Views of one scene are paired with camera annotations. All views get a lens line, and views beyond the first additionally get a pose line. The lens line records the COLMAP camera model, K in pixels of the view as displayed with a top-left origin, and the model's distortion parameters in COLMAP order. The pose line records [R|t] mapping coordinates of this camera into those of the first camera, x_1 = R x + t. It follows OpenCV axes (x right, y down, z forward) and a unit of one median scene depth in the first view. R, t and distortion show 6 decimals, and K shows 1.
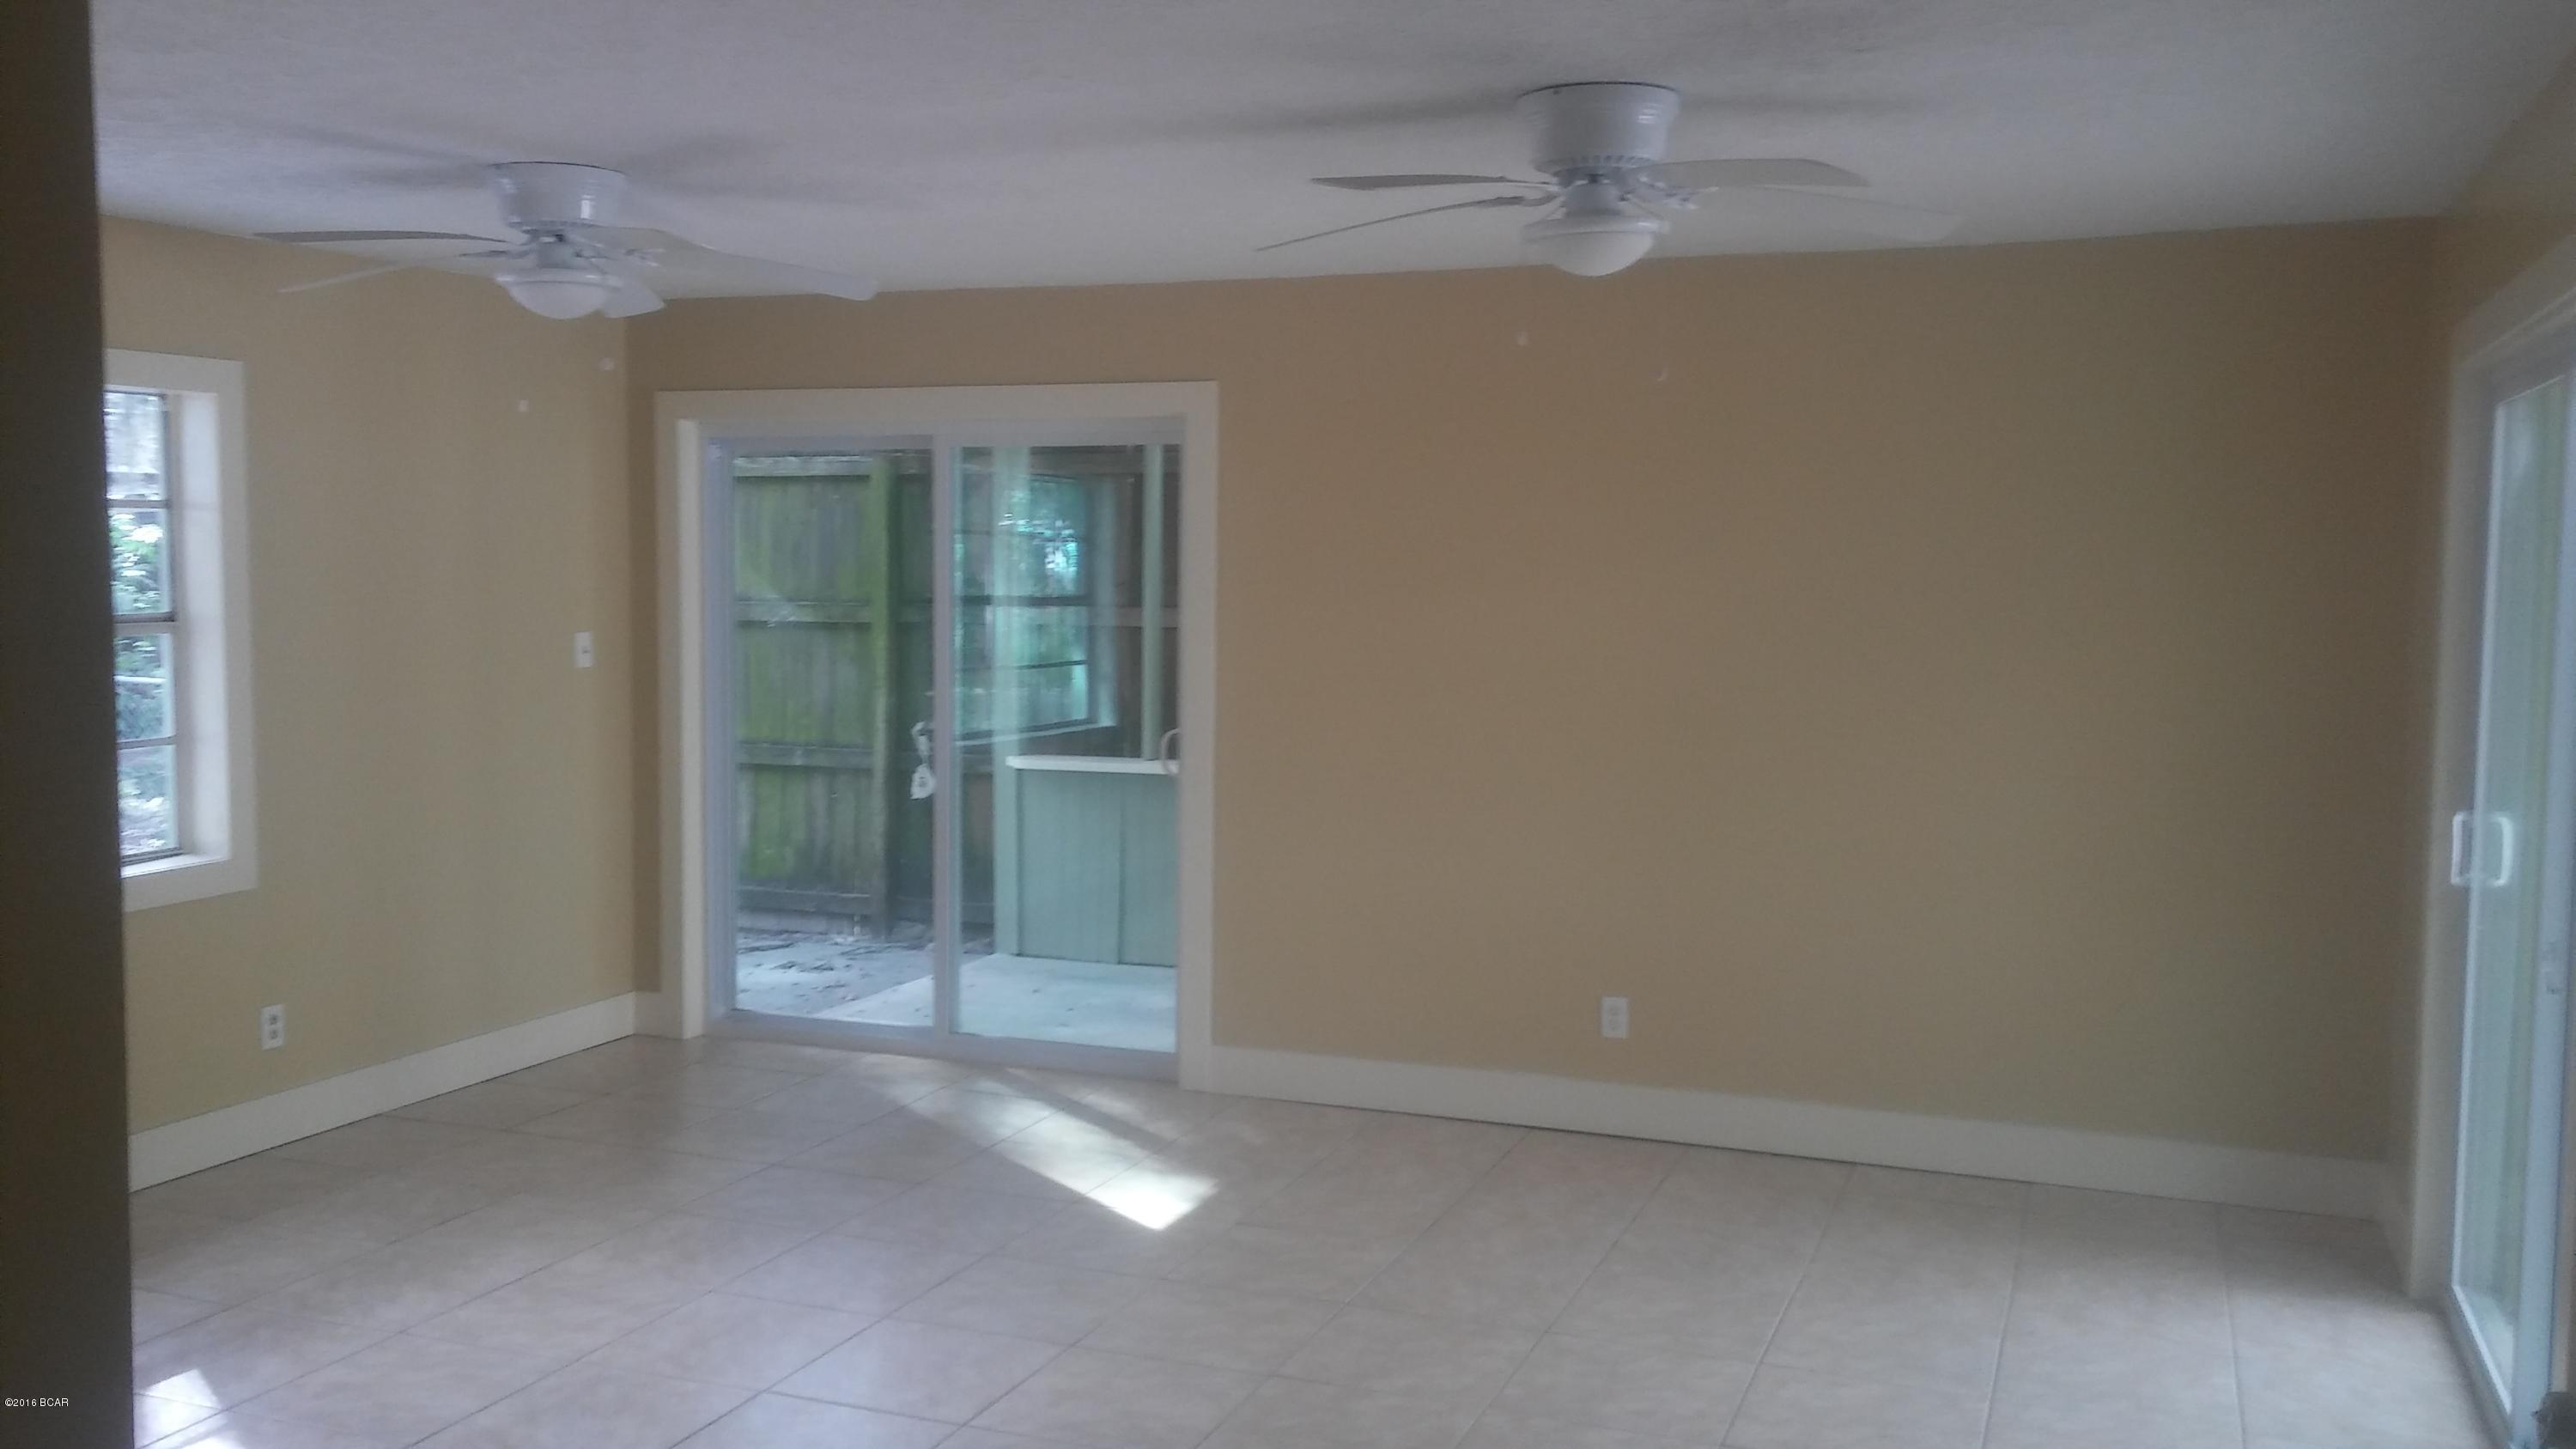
lens RADIAL K [[2221.3, 0, 1288.0], [0, 2221.3, 724.5], [0, 0, 1]] dist [0.129052, -0.176137]
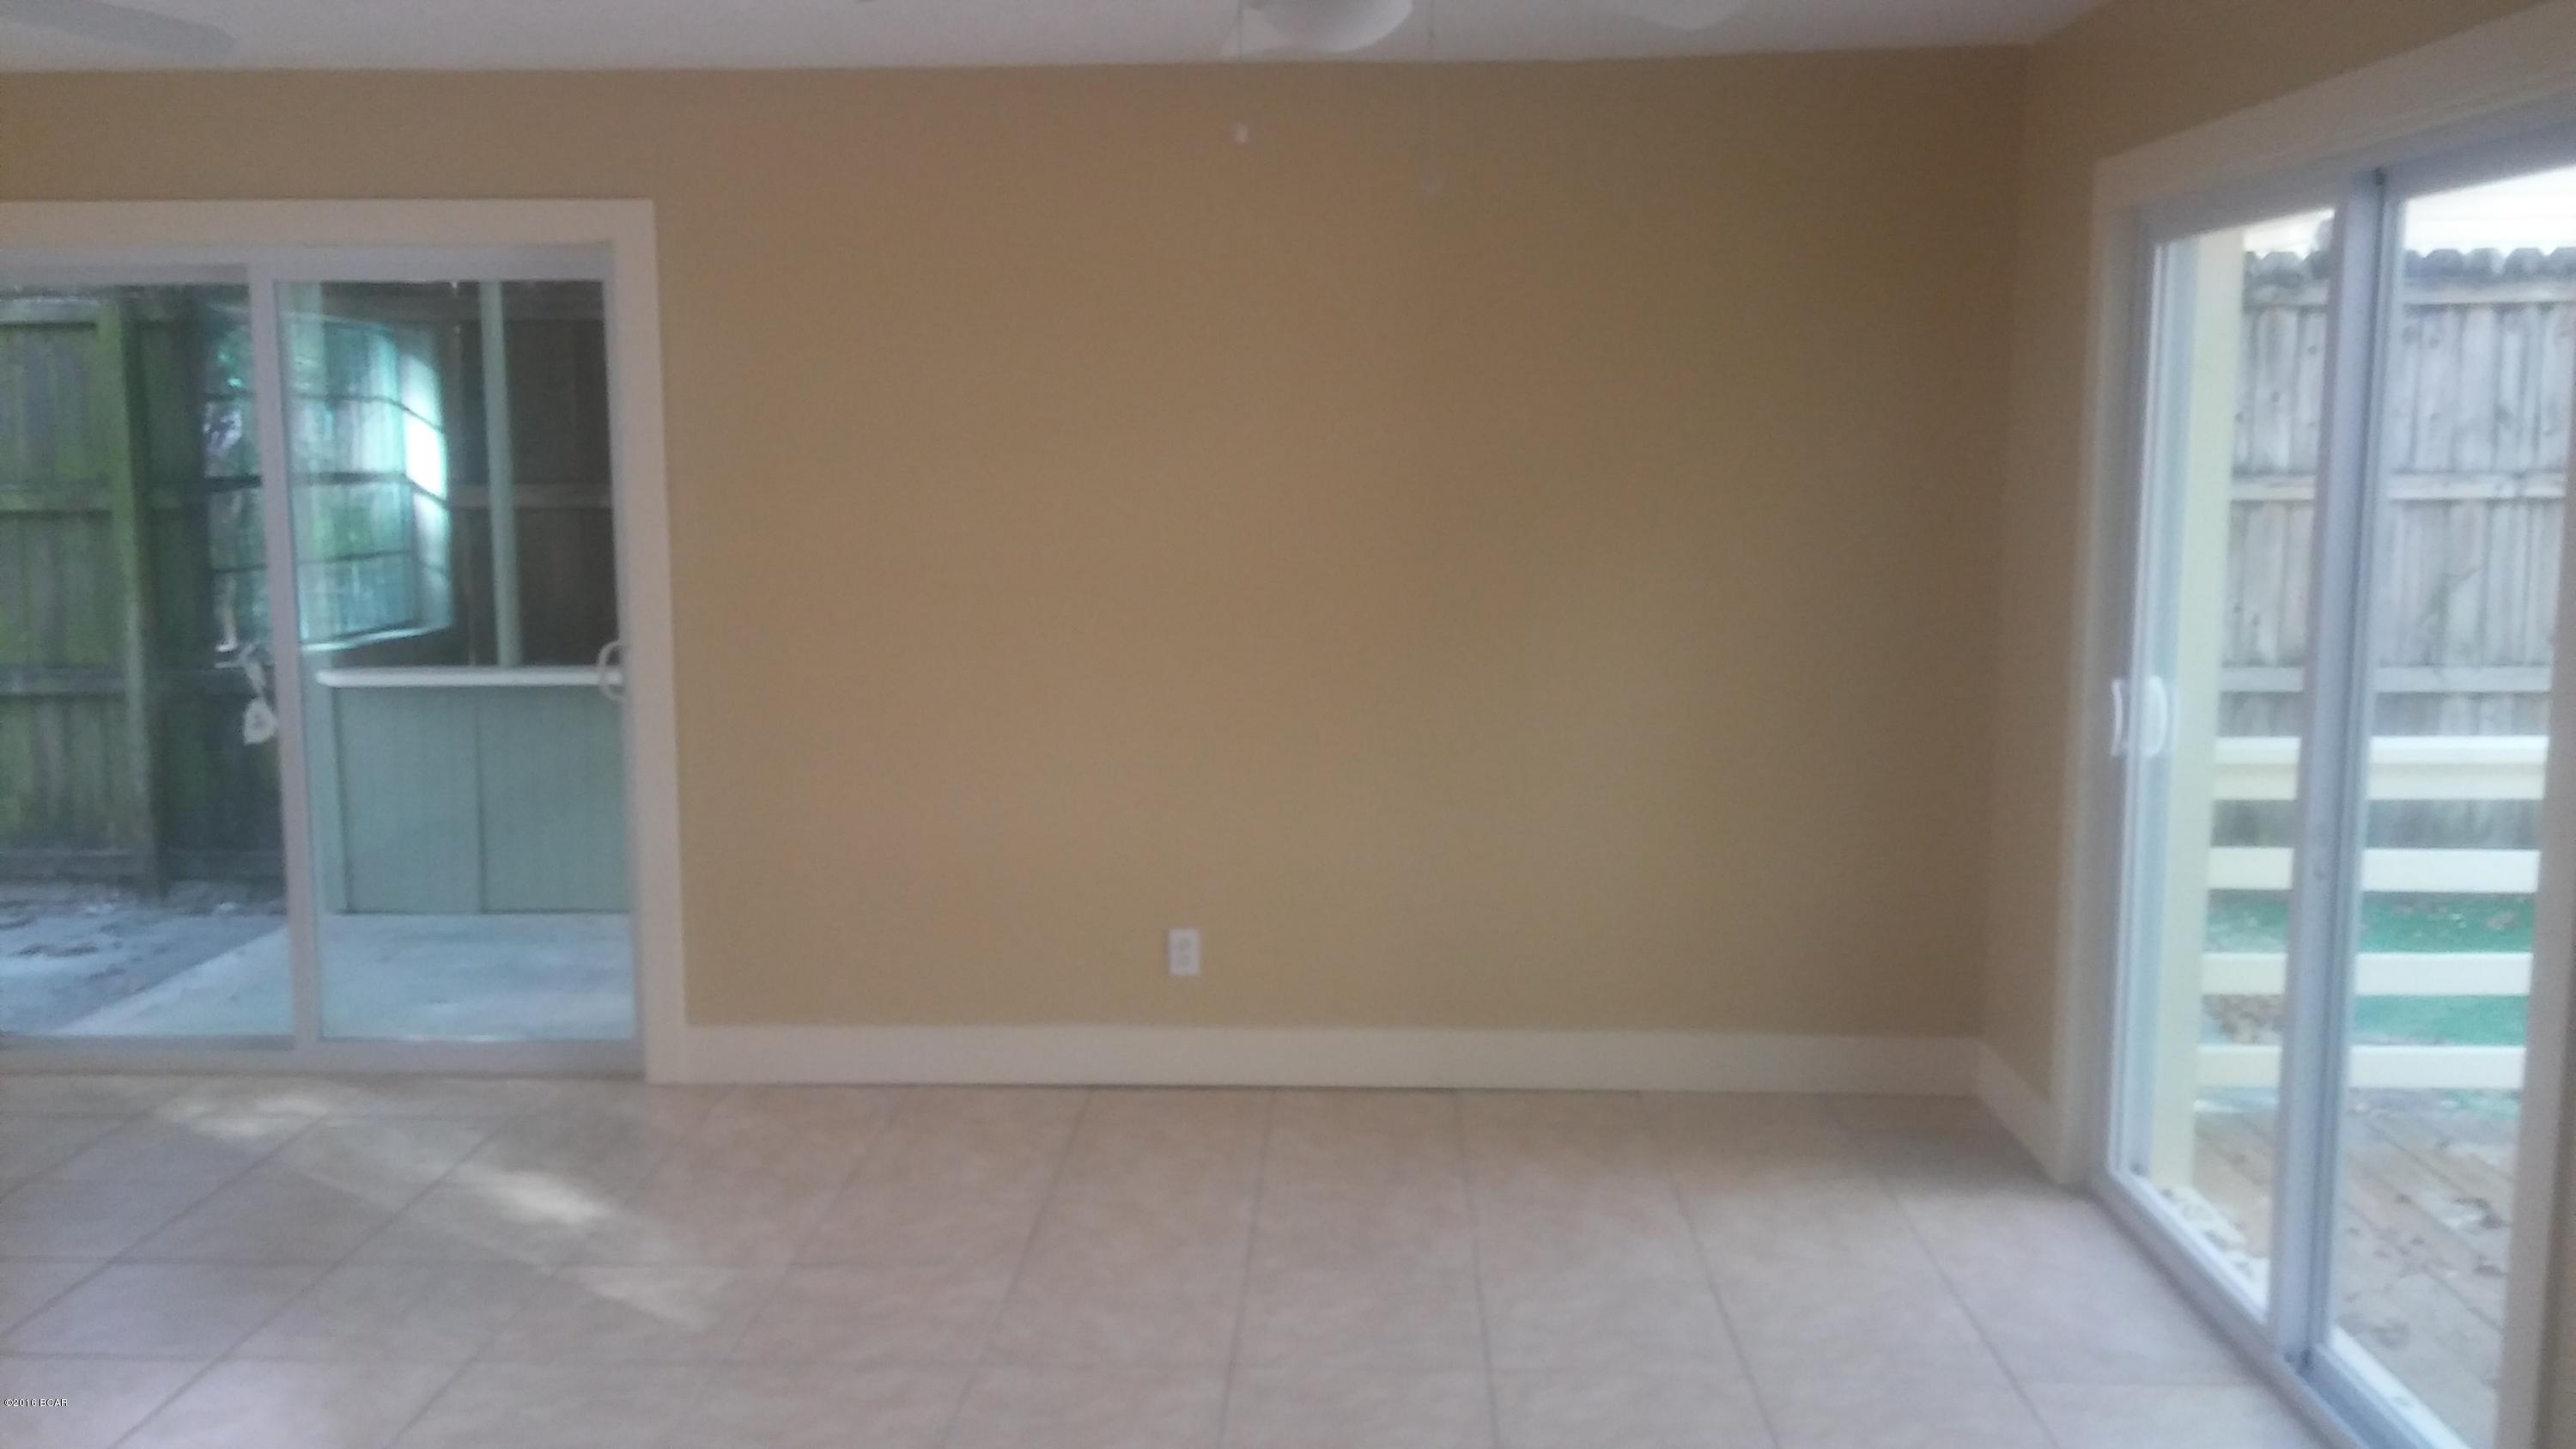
lens RADIAL K [[2221.3, 0, 1288.0], [0, 2221.3, 724.5], [0, 0, 1]] dist [0.129052, -0.176137]
pose [[0.946685, -0.056499, 0.317167, -0.052632], [0.036828, 0.997027, 0.067681, -0.009007], [-0.320048, -0.052392, 0.945952, 0.104818]]
